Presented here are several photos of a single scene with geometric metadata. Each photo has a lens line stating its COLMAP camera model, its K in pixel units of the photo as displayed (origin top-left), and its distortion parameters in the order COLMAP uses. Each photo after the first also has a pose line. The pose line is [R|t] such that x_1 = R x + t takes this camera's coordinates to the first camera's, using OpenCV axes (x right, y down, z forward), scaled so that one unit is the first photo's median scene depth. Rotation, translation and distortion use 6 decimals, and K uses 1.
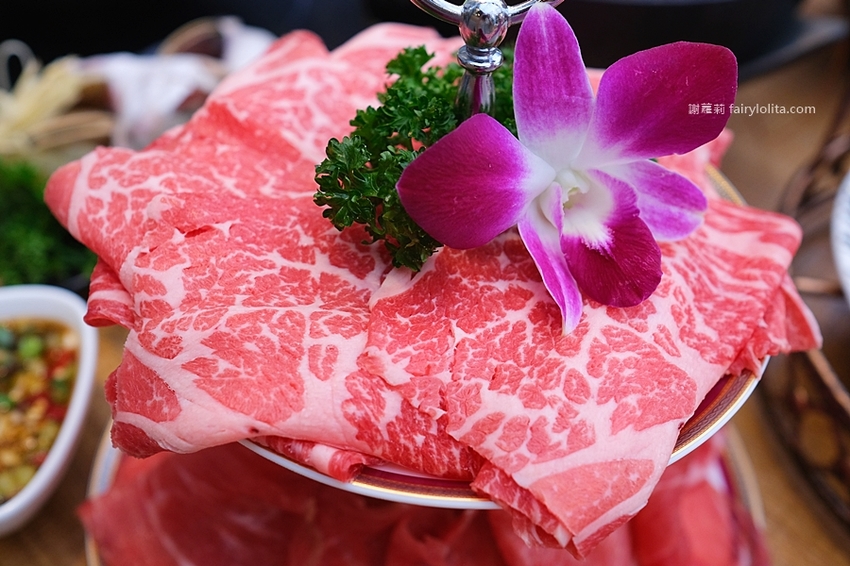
lens RADIAL K [[976.7, 0, 398.0], [0, 976.7, 283.6], [0, 0, 1]] dist [-0.075079, -0.001349]
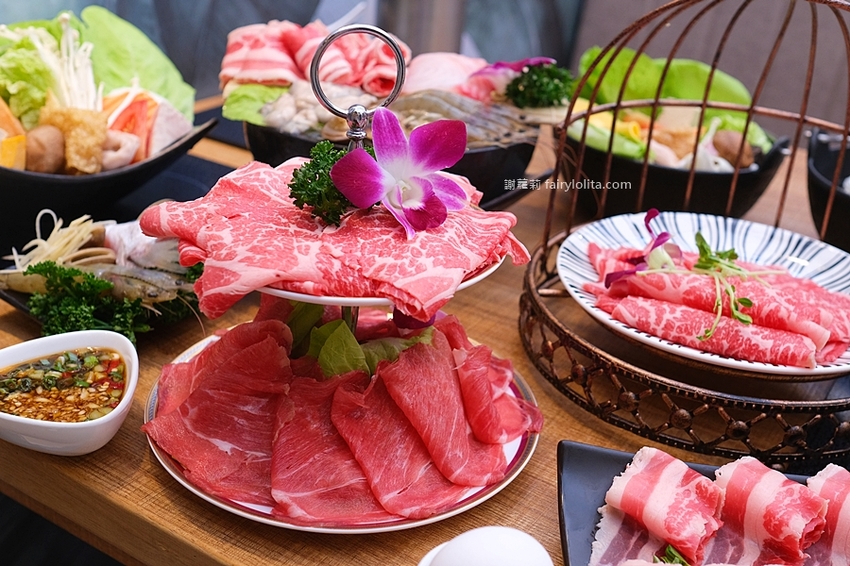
lens RADIAL K [[996.8, 0, 425.0], [0, 996.8, 283.0], [0, 0, 1]] dist [-0.035565, -0.013591]
pose [[0.977039, -0.073811, 0.199865, -0.258566], [0.132427, 0.945246, -0.298282, 0.838765], [-0.166905, 0.317901, 0.933317, -1.119396]]
